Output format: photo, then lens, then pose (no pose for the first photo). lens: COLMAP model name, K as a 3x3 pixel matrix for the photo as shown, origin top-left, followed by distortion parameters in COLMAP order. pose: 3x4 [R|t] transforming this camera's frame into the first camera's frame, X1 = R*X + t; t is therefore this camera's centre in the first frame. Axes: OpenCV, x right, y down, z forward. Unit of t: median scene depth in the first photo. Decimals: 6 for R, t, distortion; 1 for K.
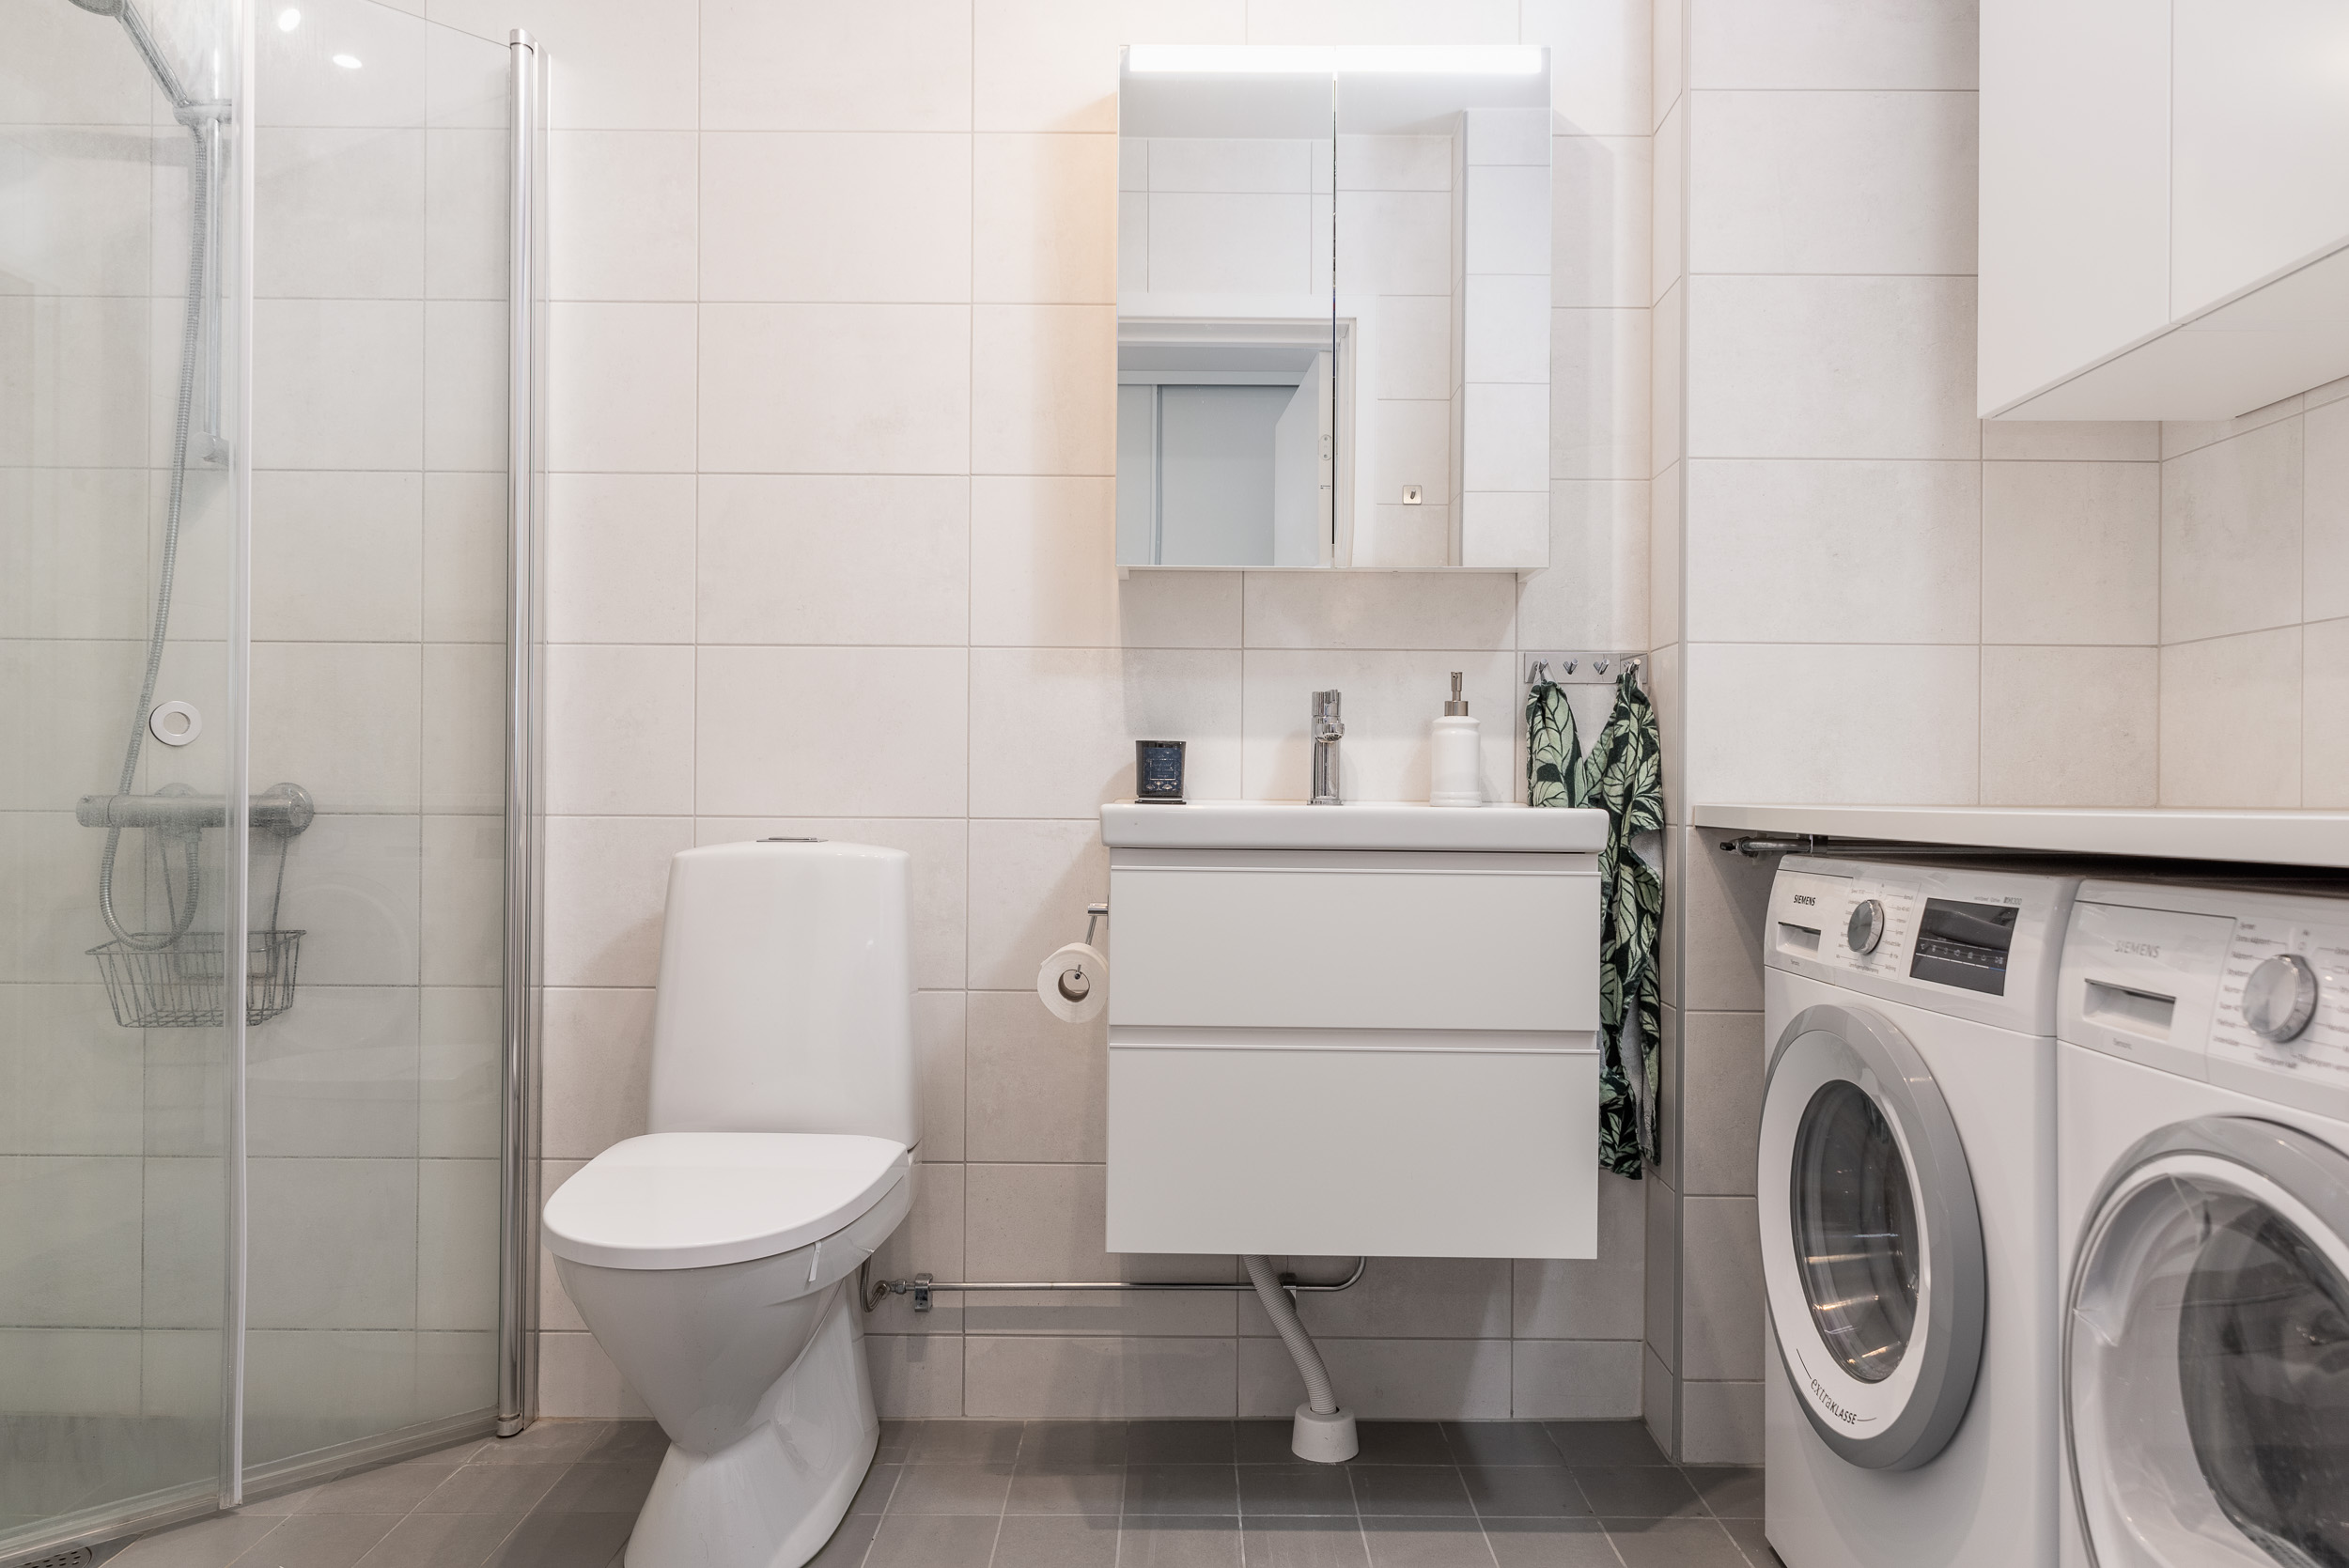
lens RADIAL K [[1578.9, 0, 1174.3], [0, 1578.9, 791.2], [0, 0, 1]] dist [0.005761, 0.000484]
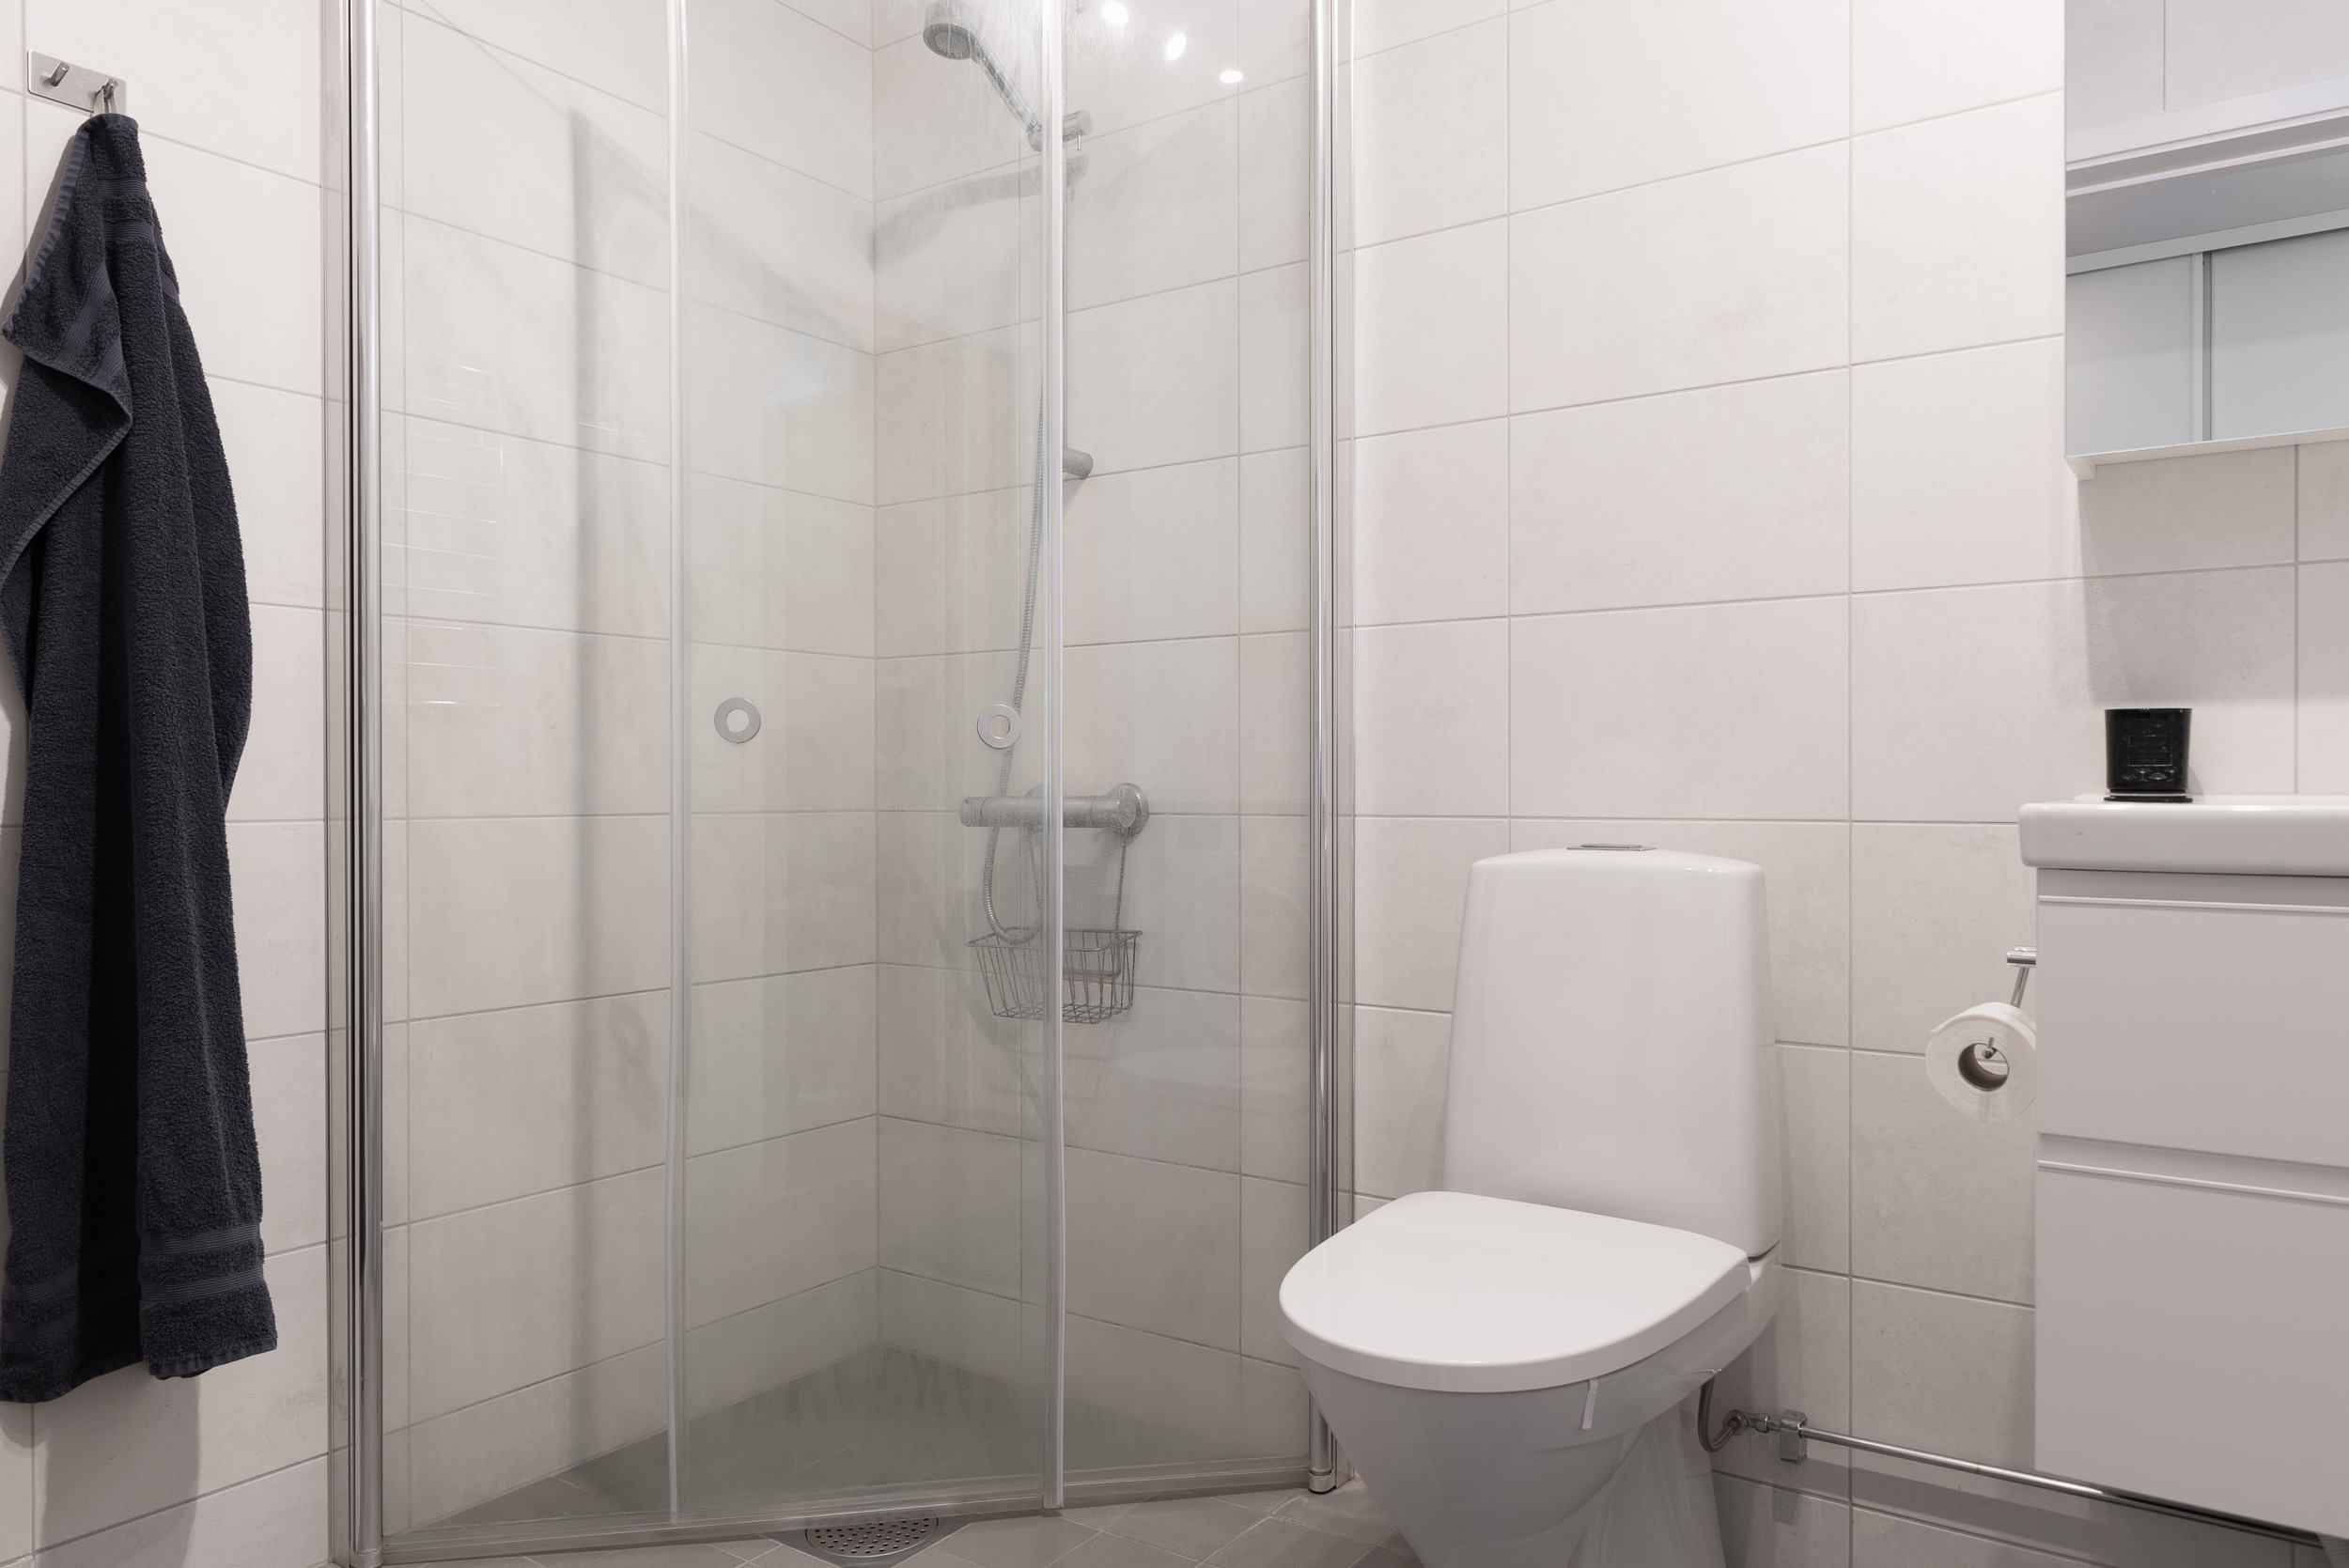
lens RADIAL K [[1578.9, 0, 1174.3], [0, 1578.9, 791.2], [0, 0, 1]] dist [0.005761, 0.000484]
pose [[0.823174, -0.007255, -0.567742, 0.033304], [0.010160, 0.999946, 0.001953, -0.001823], [0.567698, -0.007376, 0.823204, 0.198267]]
